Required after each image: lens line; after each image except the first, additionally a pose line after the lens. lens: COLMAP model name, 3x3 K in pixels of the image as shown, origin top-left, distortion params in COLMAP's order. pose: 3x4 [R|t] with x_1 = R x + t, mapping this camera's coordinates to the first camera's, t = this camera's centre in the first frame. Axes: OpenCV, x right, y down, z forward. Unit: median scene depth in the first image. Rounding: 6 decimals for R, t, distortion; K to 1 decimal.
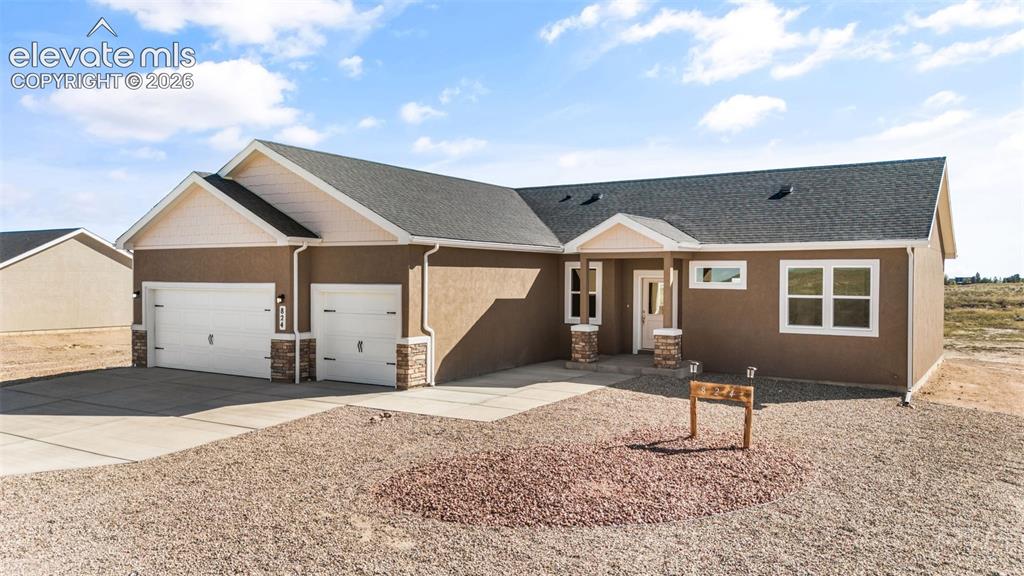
lens RADIAL K [[765.9, 0, 512.0], [0, 765.9, 288.0], [0, 0, 1]] dist [0.002717, -0.001285]
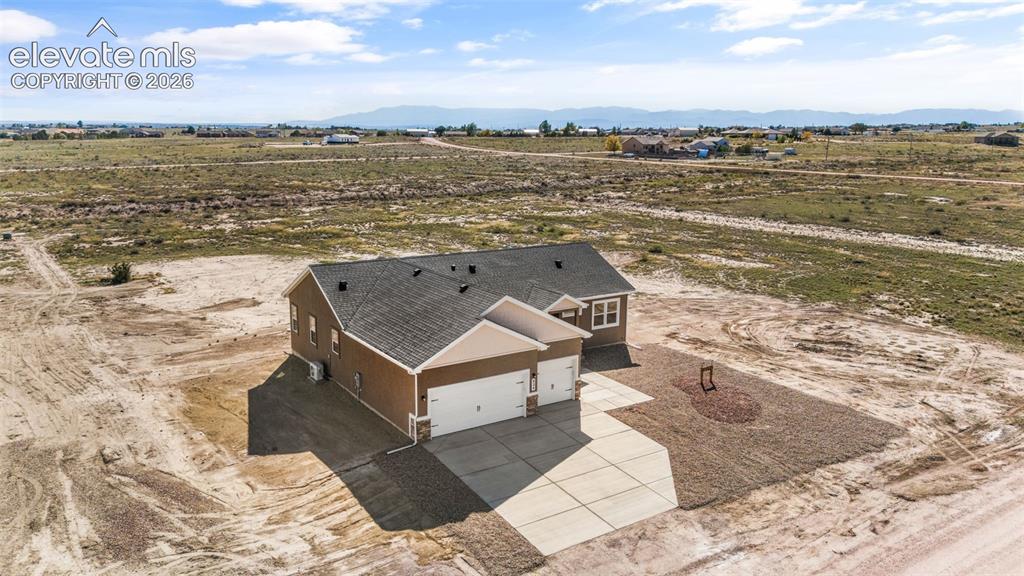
lens RADIAL K [[745.6, 0, 512.0], [0, 745.6, 288.0], [0, 0, 1]] dist [0.000520, -0.000234]
pose [[0.404904, -0.183939, 0.895667, -1.949859], [0.001156, 0.979659, 0.200666, -0.576821], [-0.914359, -0.080215, 0.396880, 0.298270]]
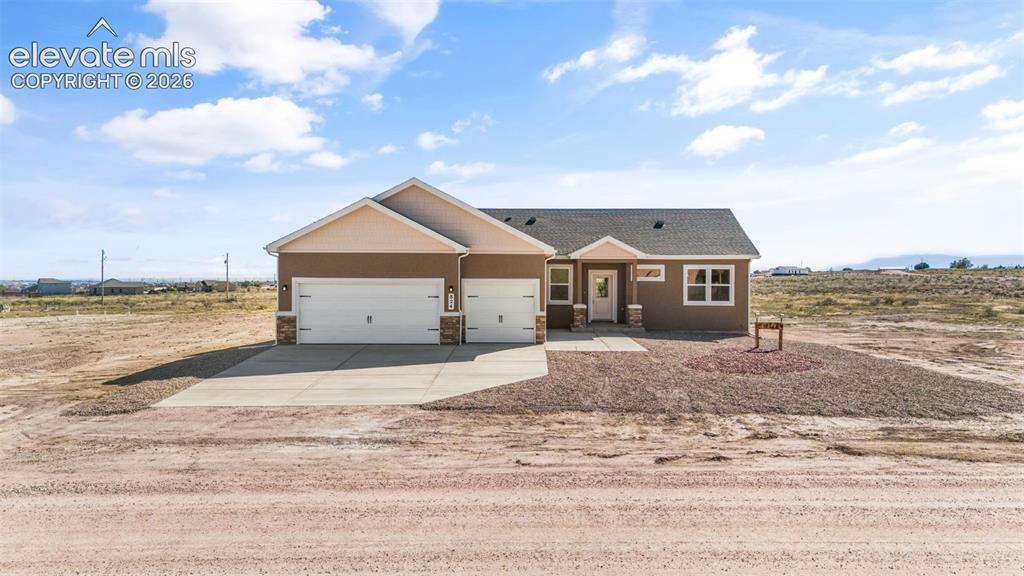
lens RADIAL K [[765.9, 0, 512.0], [0, 765.9, 288.0], [0, 0, 1]] dist [0.002717, -0.001285]
pose [[0.851414, -0.008811, 0.524420, -0.949894], [0.007190, 0.999961, 0.005127, 0.005988], [-0.524445, -0.000595, 0.851444, -0.313892]]
